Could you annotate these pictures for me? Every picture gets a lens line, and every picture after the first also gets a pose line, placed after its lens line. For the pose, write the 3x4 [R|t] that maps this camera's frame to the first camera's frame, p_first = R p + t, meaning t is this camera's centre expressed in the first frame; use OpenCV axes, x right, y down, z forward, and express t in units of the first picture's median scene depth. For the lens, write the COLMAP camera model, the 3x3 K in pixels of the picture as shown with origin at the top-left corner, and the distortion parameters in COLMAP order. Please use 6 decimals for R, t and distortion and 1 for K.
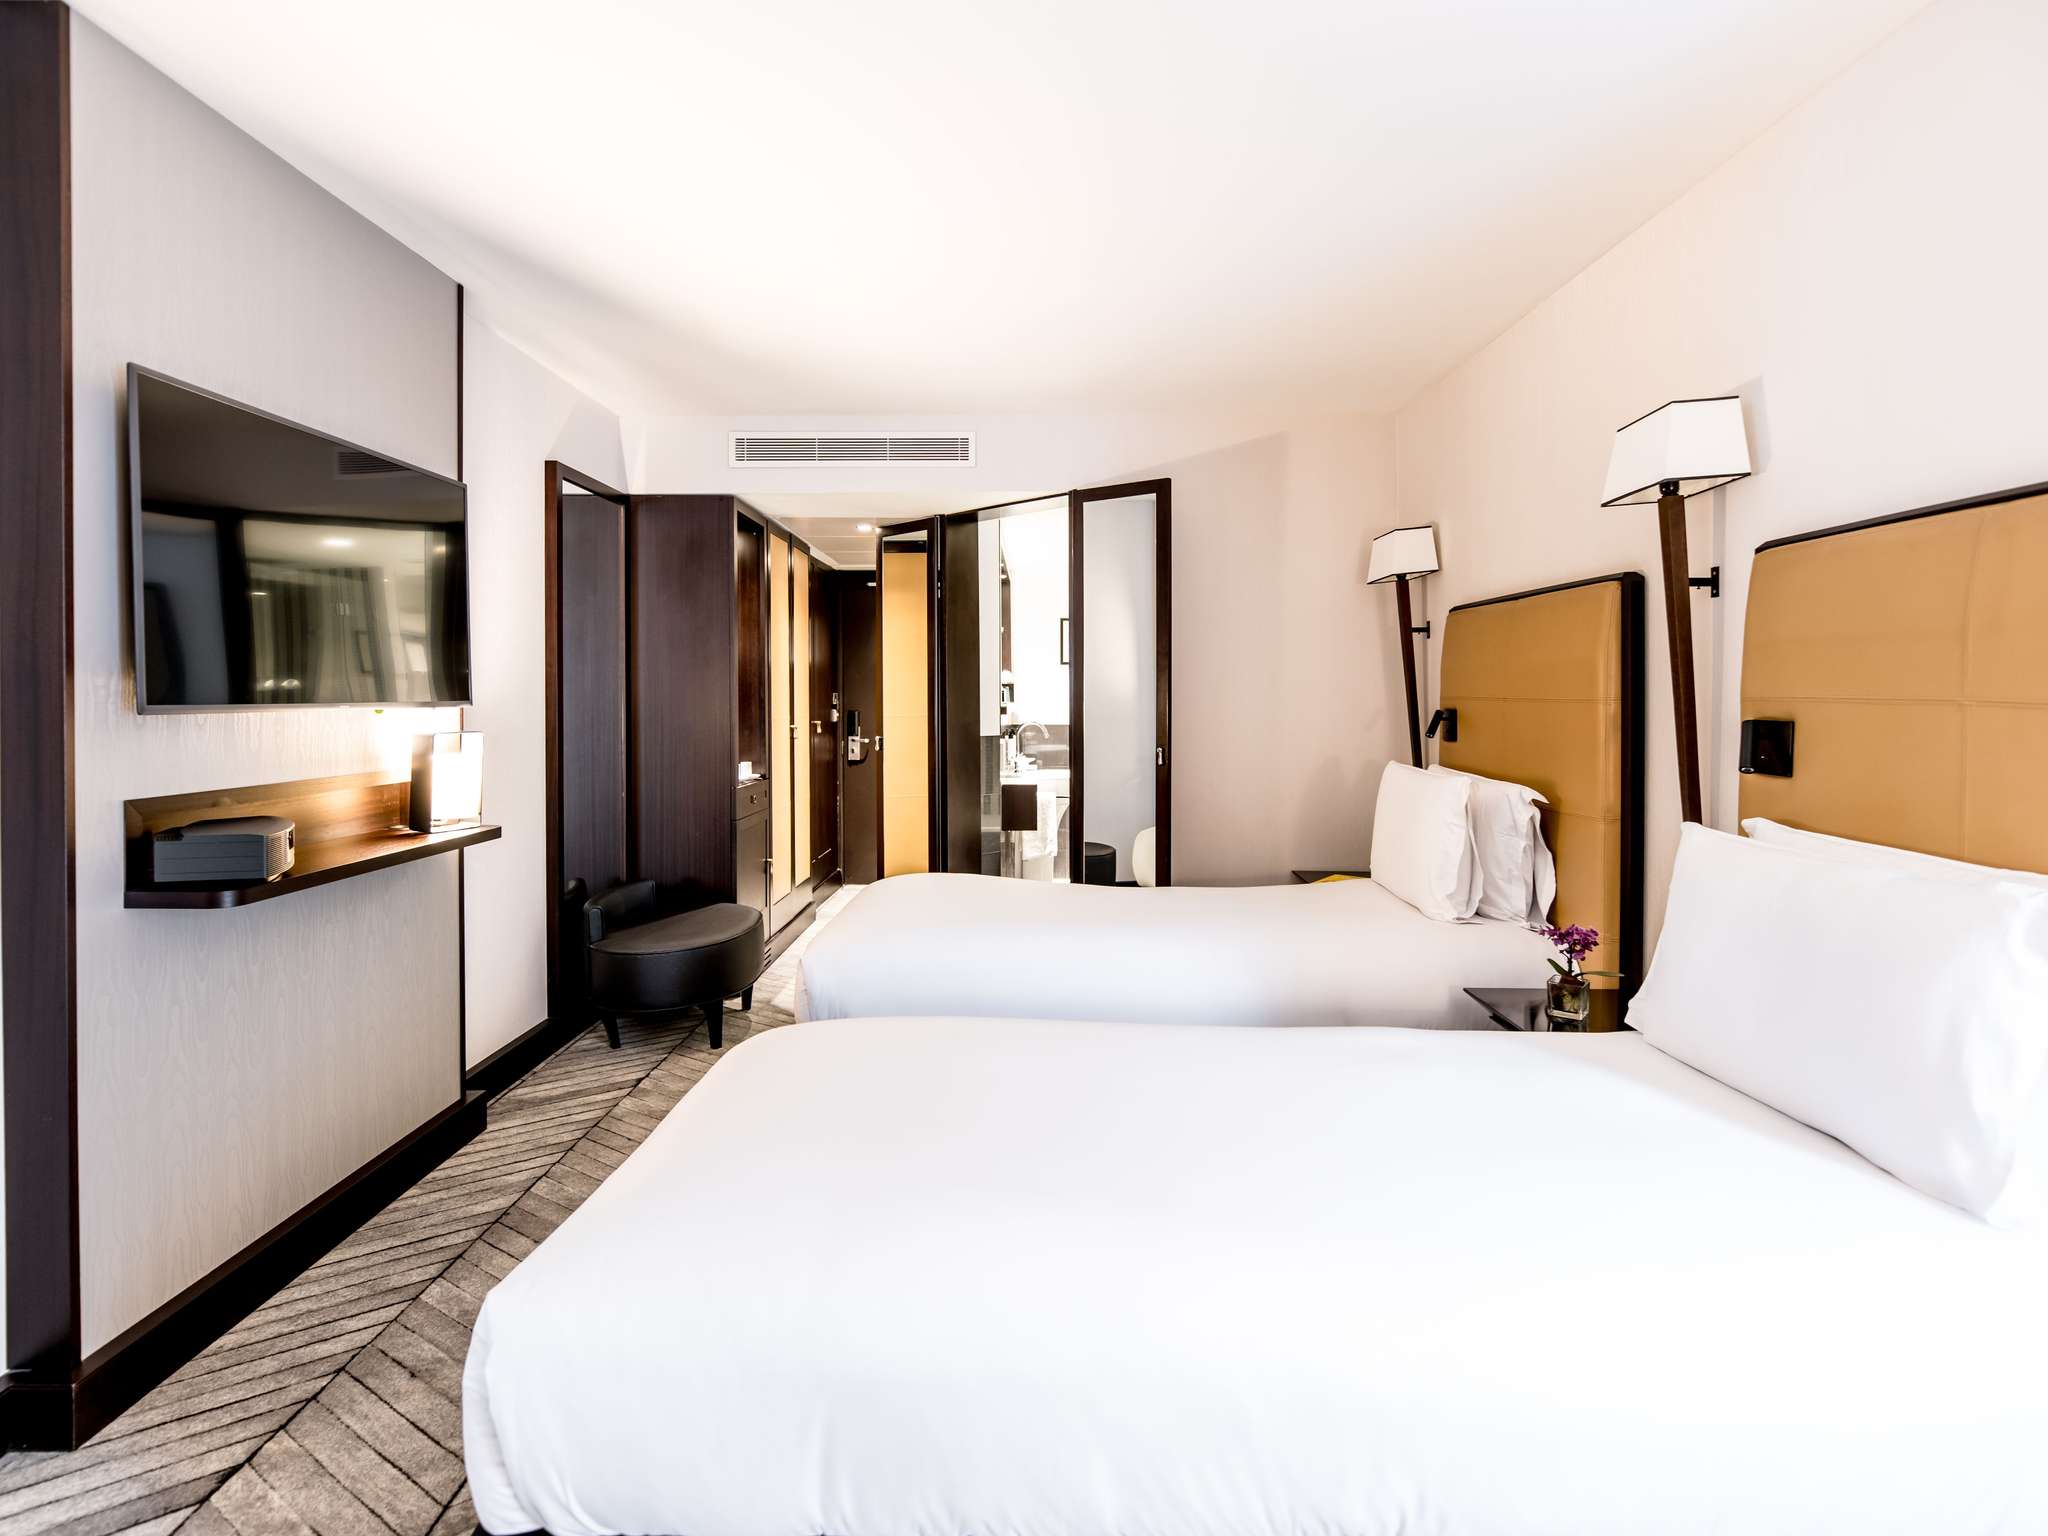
lens RADIAL K [[1009.5, 0, 1025.5], [0, 1009.5, 705.9], [0, 0, 1]] dist [-0.000013, 0.000319]
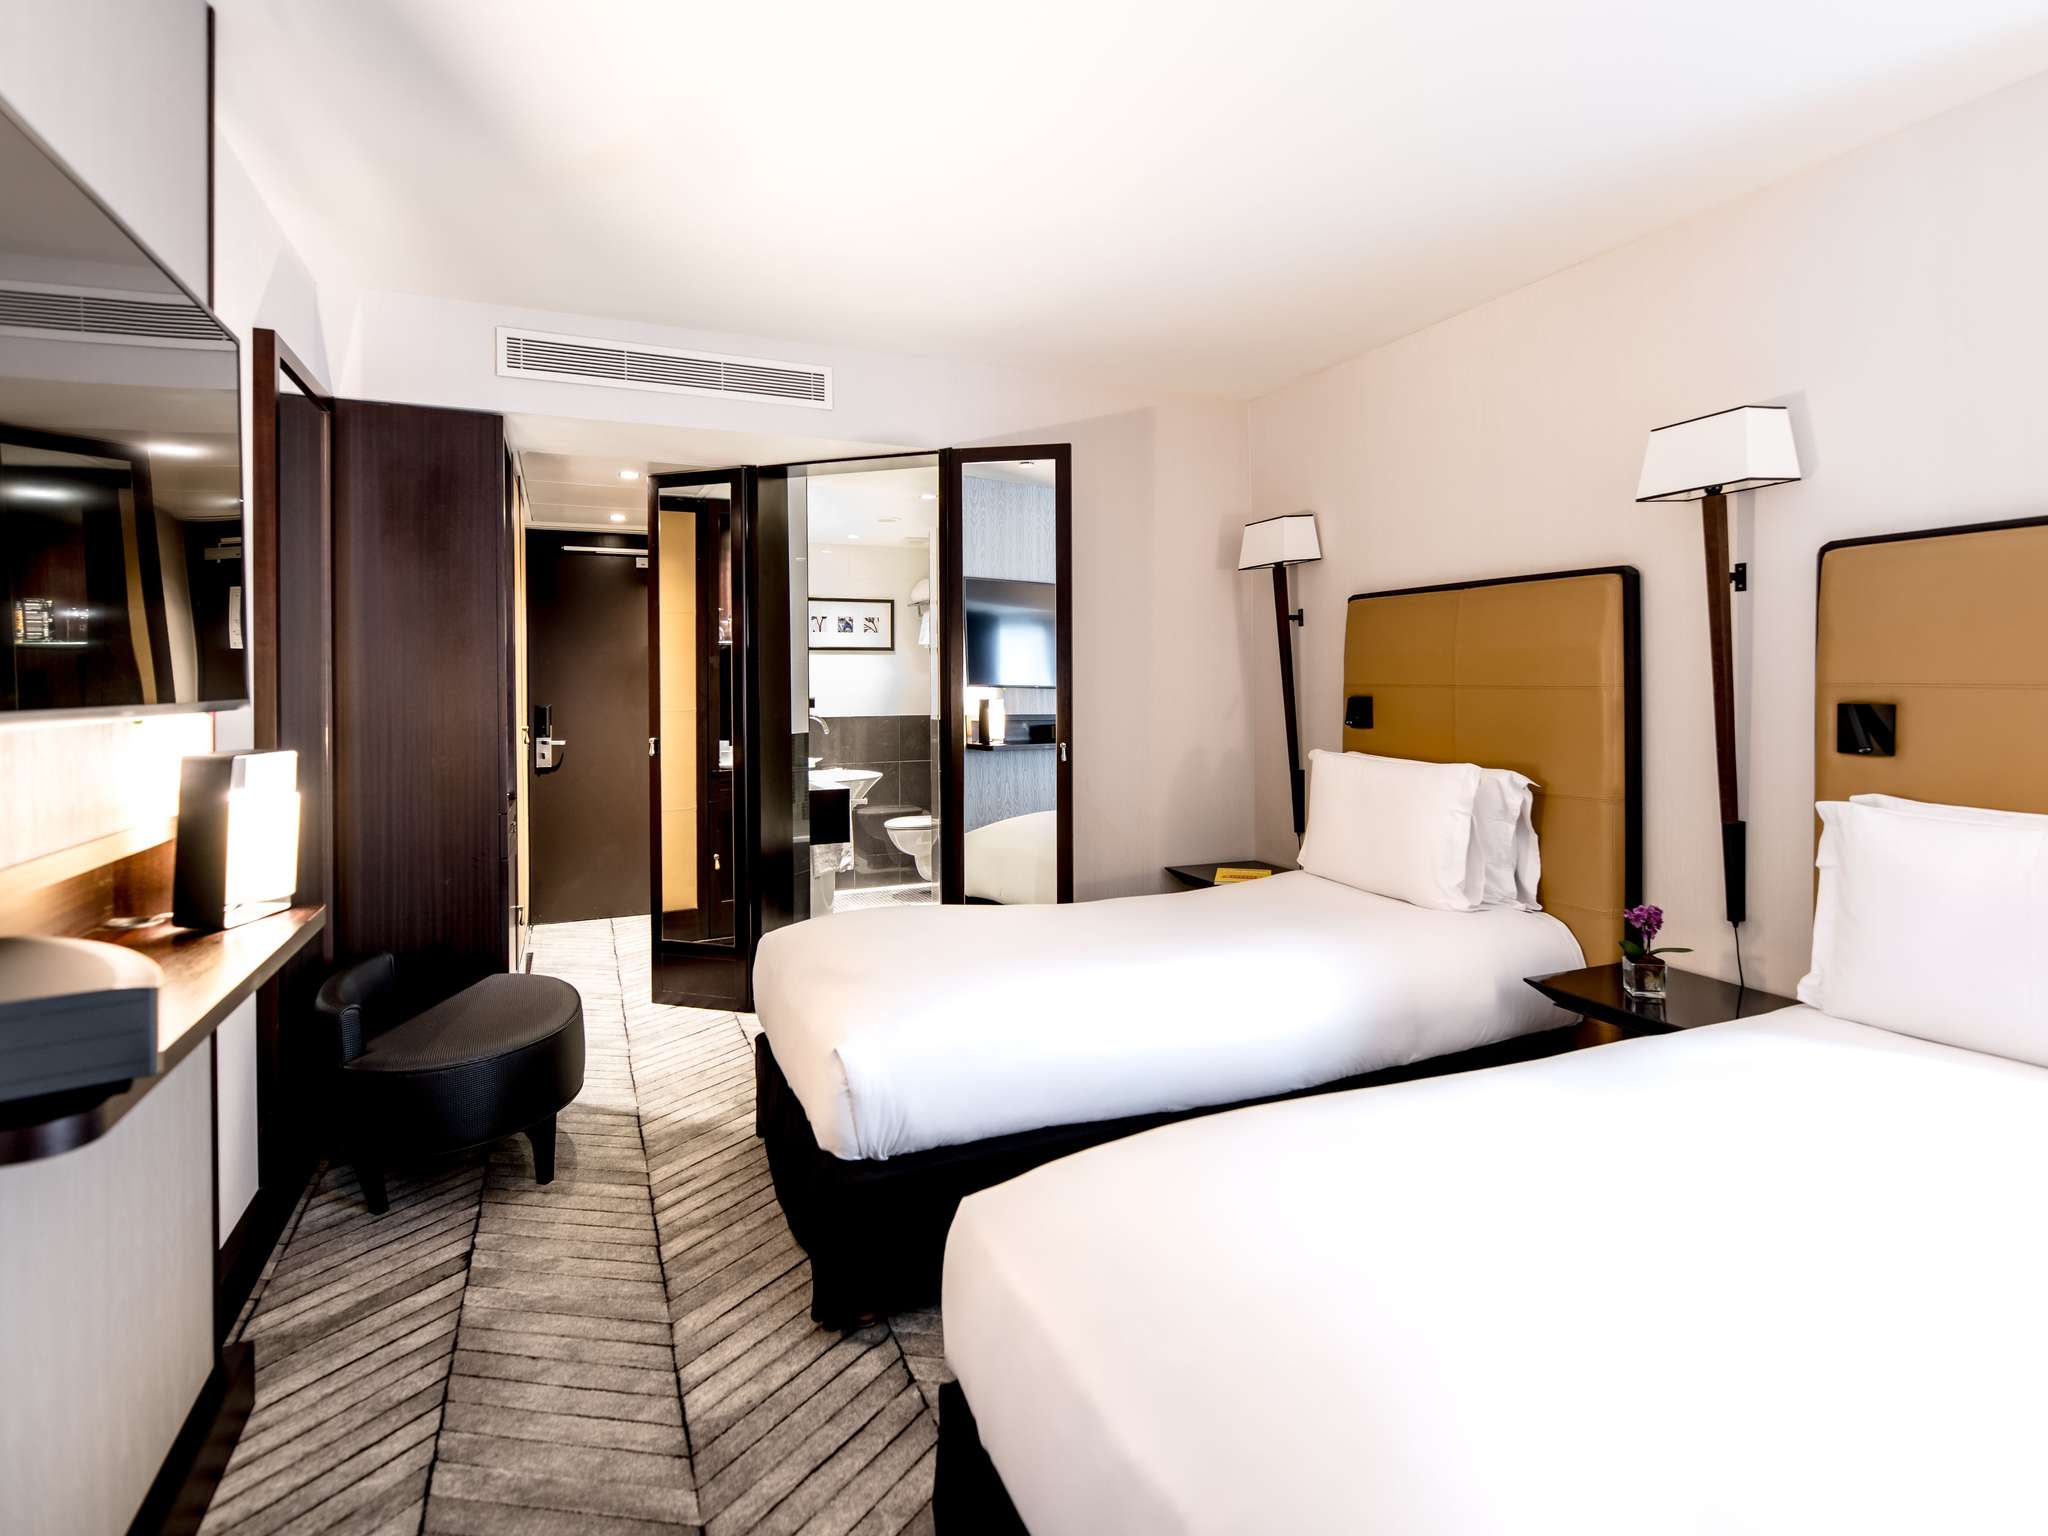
lens RADIAL K [[1025.7, 0, 1020.7], [0, 1025.7, 686.8], [0, 0, 1]] dist [0.000713, -0.000241]
pose [[0.910984, -0.006463, 0.412392, -0.304884], [0.009507, 0.999941, -0.005330, -0.004043], [-0.412333, 0.008776, 0.910991, 0.202451]]
